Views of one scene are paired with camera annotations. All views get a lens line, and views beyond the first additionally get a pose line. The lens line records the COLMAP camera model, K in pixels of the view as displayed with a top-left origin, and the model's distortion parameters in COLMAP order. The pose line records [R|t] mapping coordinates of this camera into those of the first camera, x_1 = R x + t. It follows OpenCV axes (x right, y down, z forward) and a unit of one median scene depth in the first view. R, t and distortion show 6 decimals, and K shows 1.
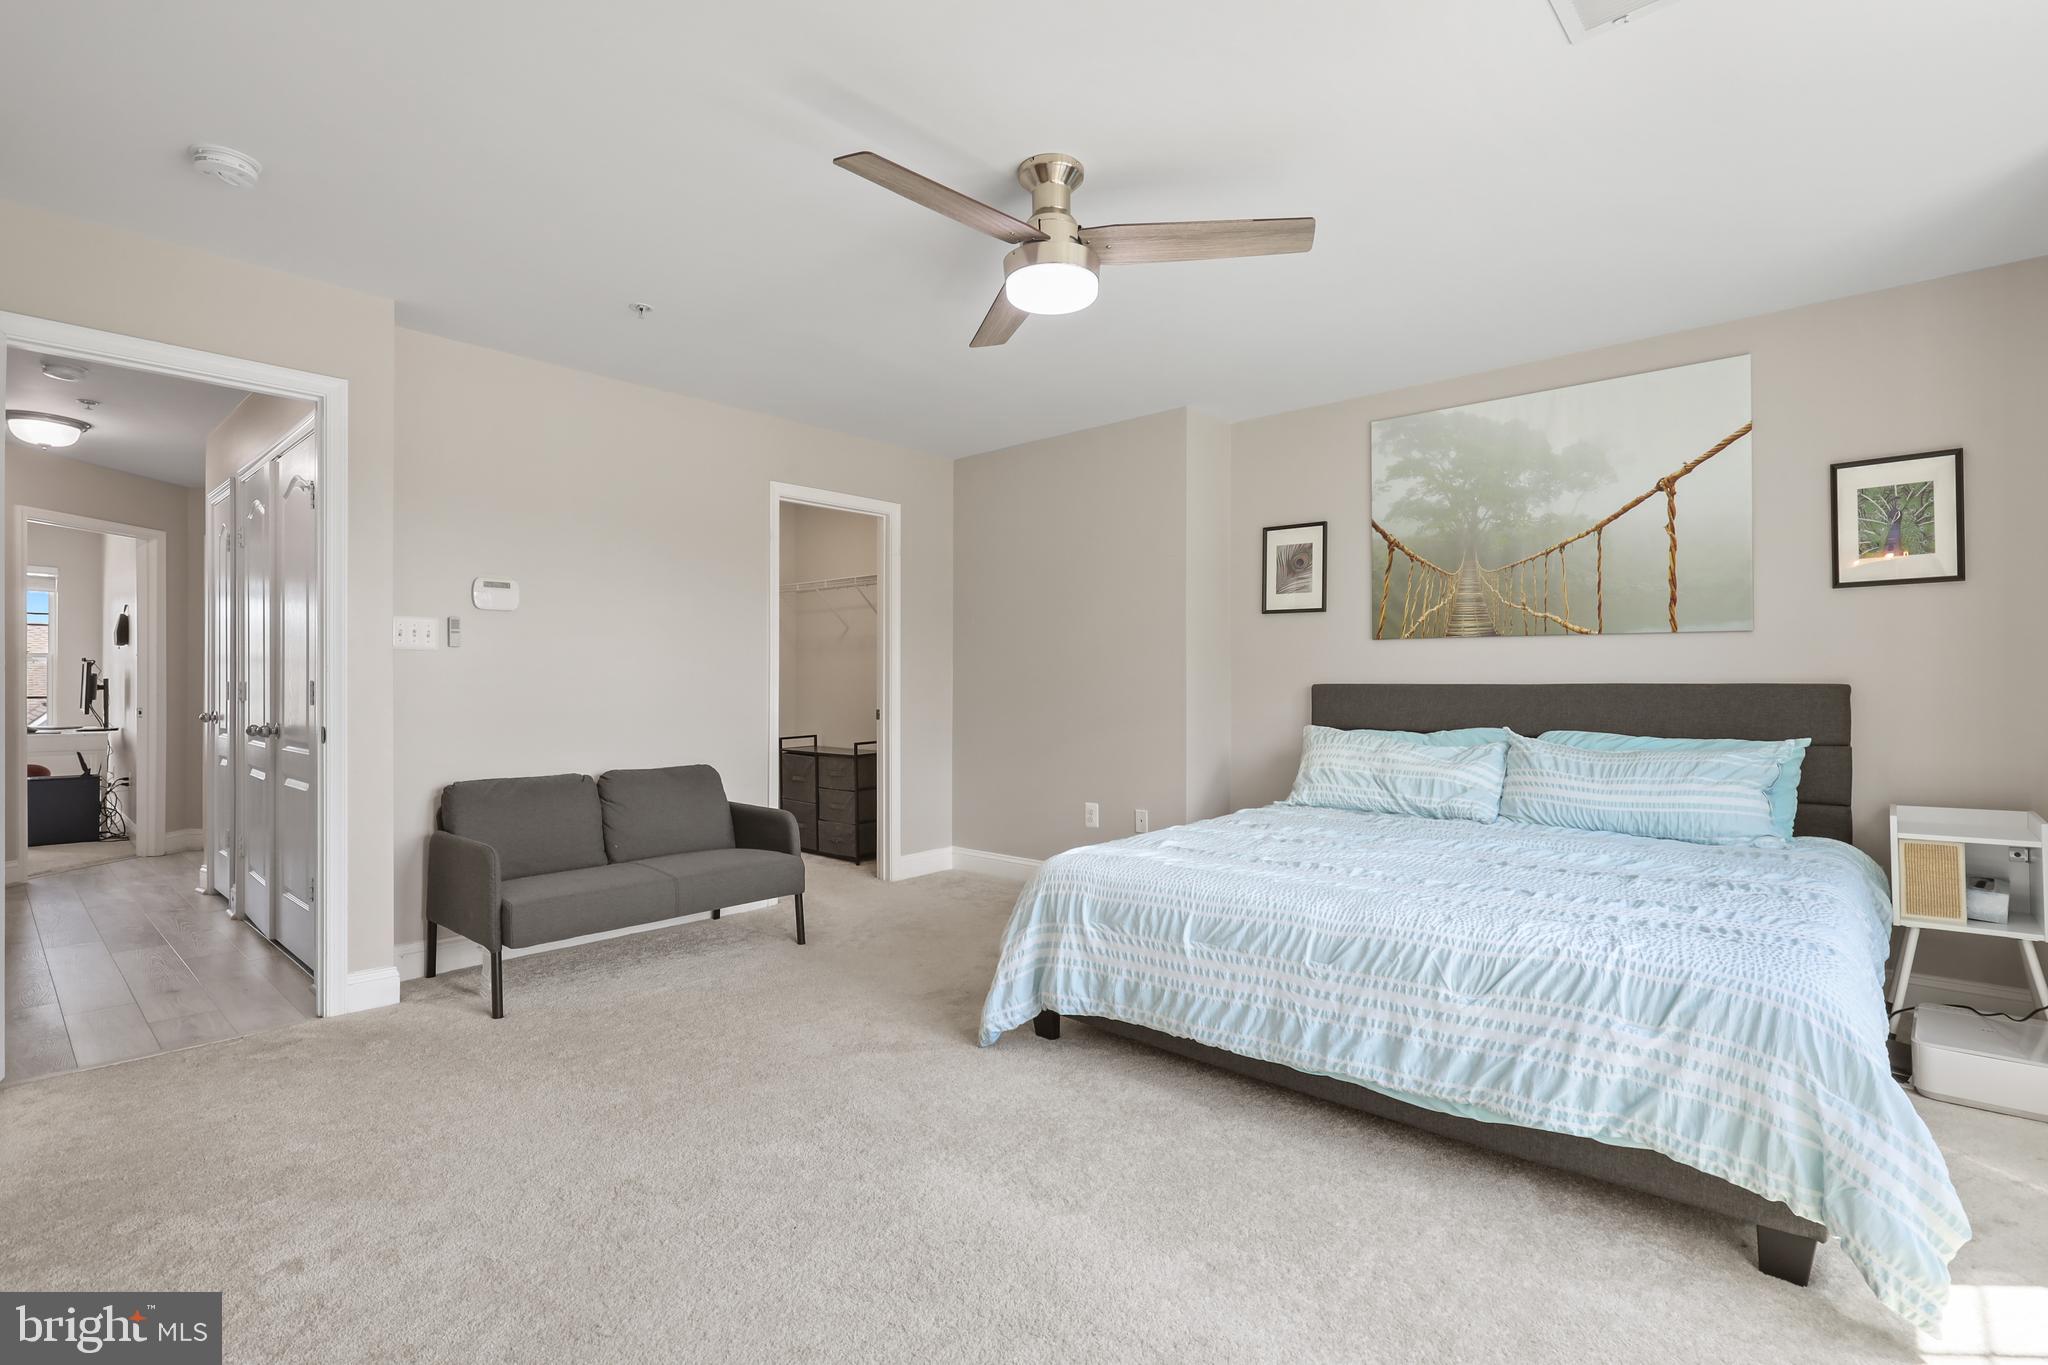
lens RADIAL K [[931.7, 0, 1031.0], [0, 931.7, 678.9], [0, 0, 1]] dist [-0.000722, 0.000066]
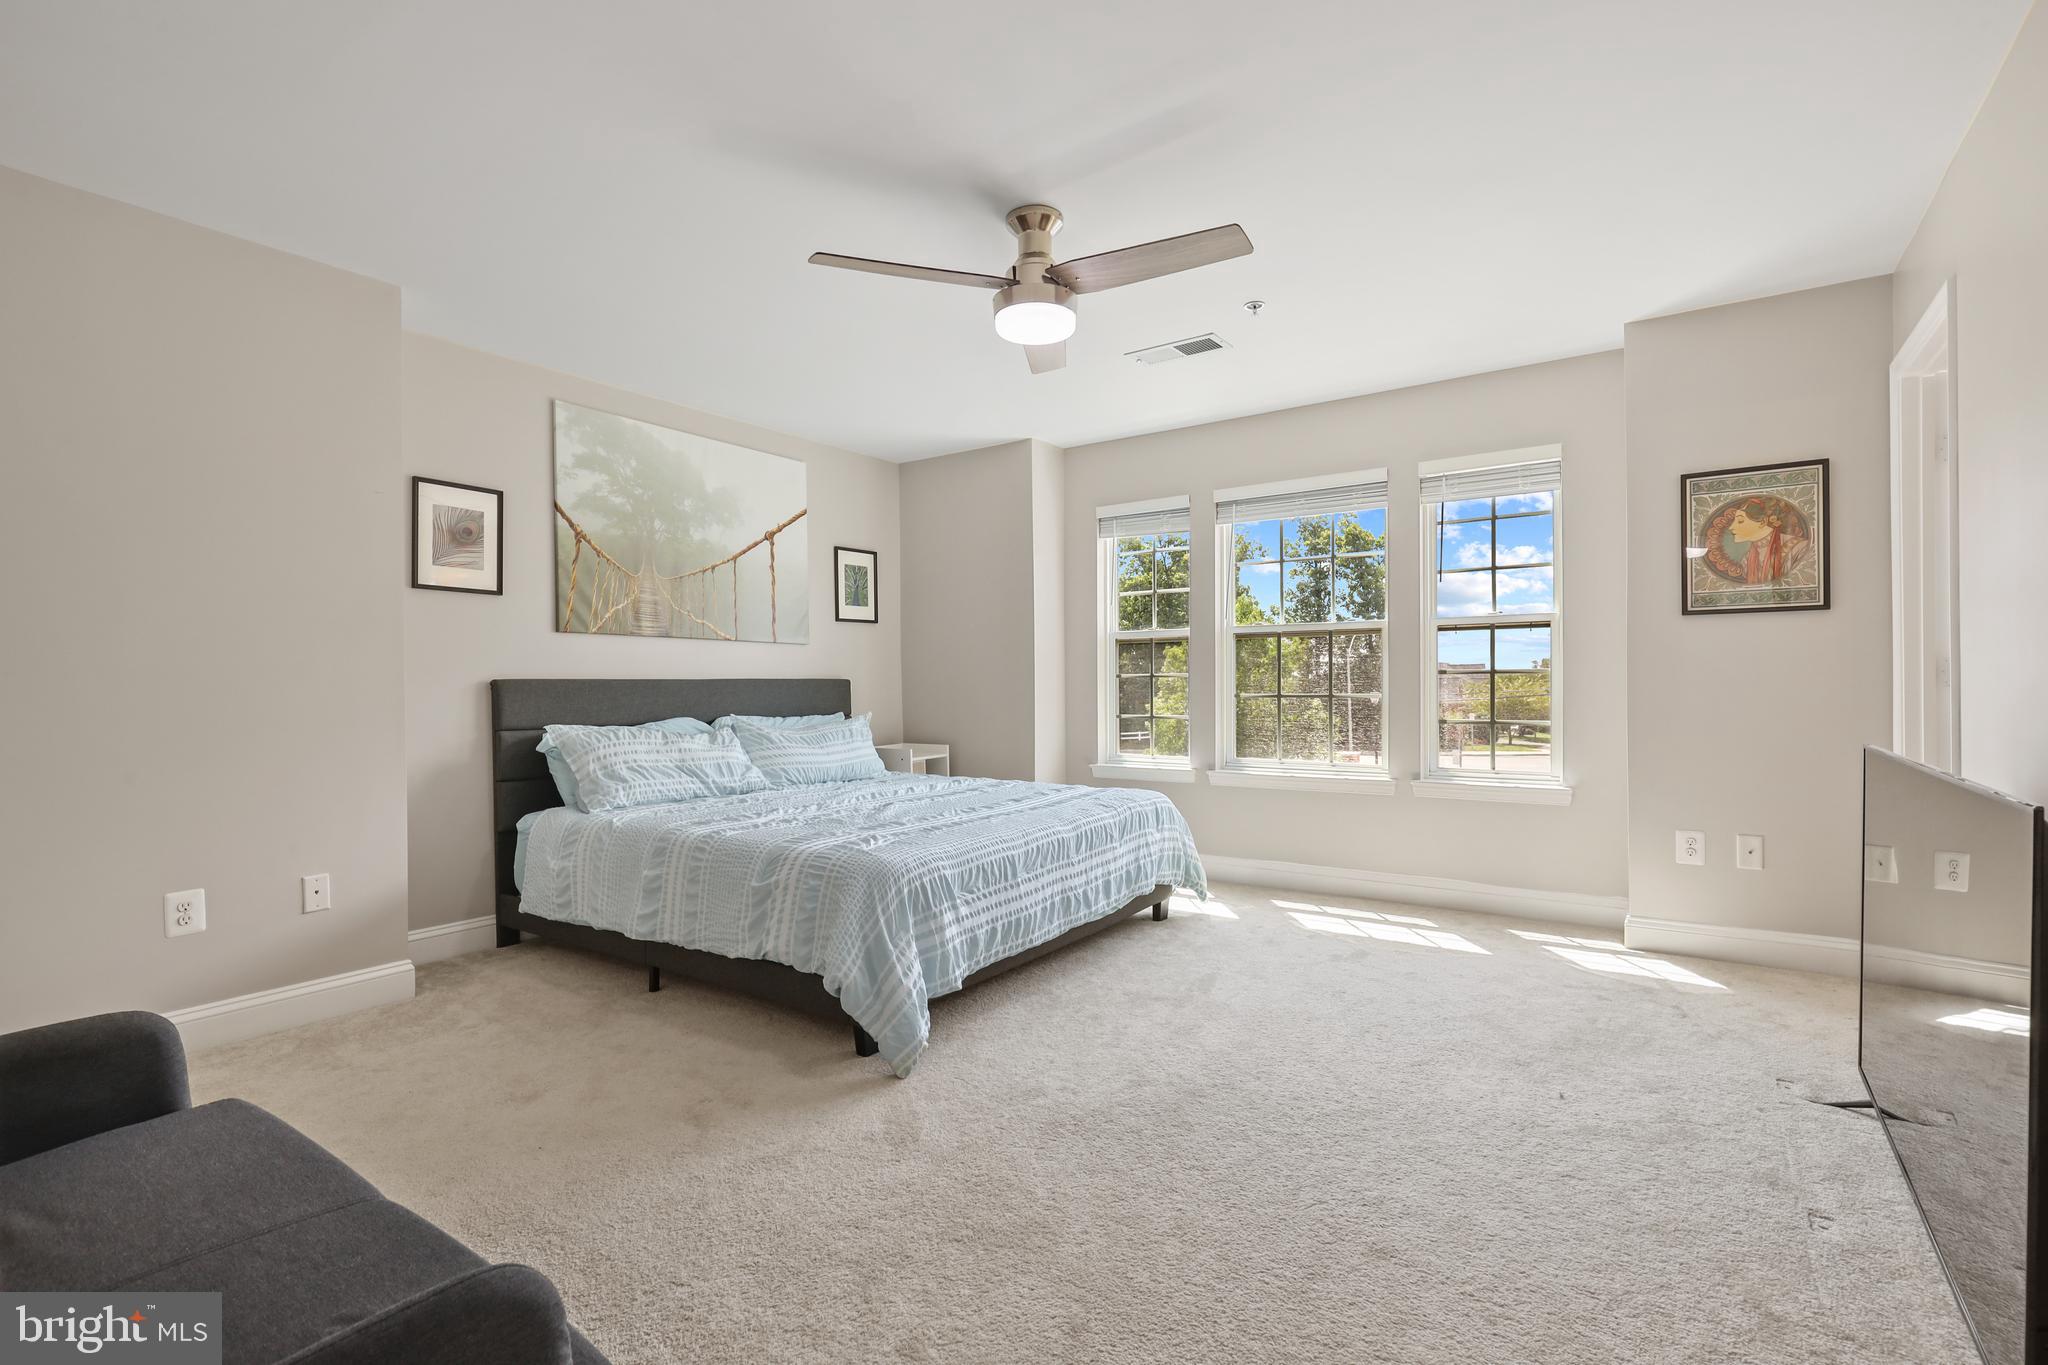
lens RADIAL K [[931.7, 0, 1031.0], [0, 931.7, 678.9], [0, 0, 1]] dist [-0.000722, 0.000066]
pose [[-0.103583, 0.005999, 0.994603, -0.691341], [0.002094, 0.999981, -0.005813, 0.012951], [-0.994619, 0.001481, -0.103593, 0.699799]]
